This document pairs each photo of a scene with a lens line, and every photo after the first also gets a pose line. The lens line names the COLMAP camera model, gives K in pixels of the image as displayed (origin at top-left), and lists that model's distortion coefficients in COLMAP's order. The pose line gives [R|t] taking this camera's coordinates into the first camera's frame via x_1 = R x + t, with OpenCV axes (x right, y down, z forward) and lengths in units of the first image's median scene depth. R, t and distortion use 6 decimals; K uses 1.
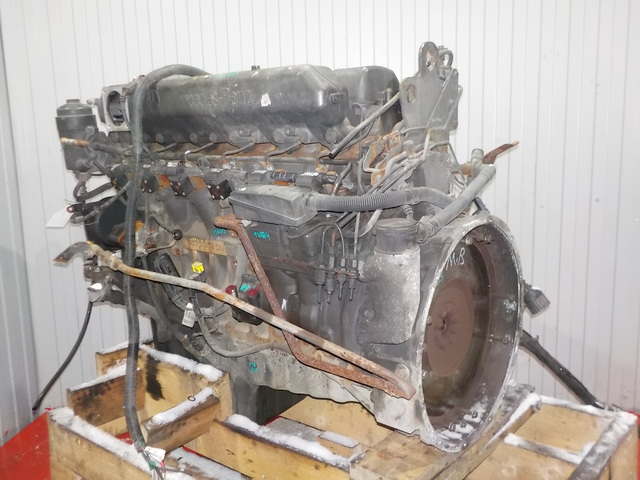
lens RADIAL K [[567.7, 0, 320.0], [0, 567.7, 240.0], [0, 0, 1]] dist [-0.009258, -0.010821]
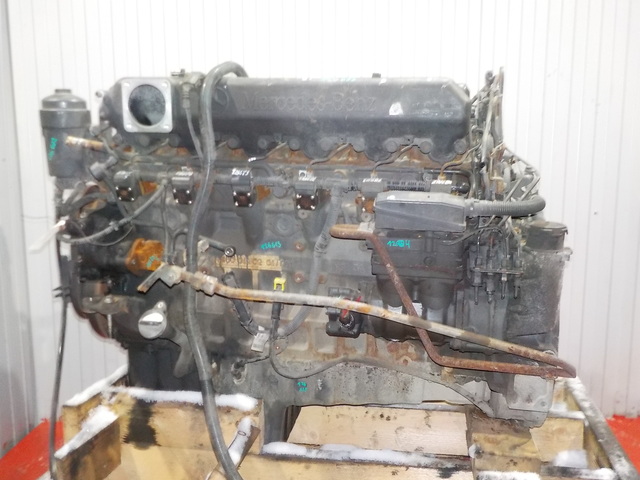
lens RADIAL K [[567.7, 0, 320.0], [0, 567.7, 240.0], [0, 0, 1]] dist [-0.009258, -0.010821]
pose [[0.882019, -0.042273, 0.469314, -0.550111], [0.053107, 0.998540, -0.009867, -0.010309], [-0.468212, 0.033627, 0.882976, 0.147436]]
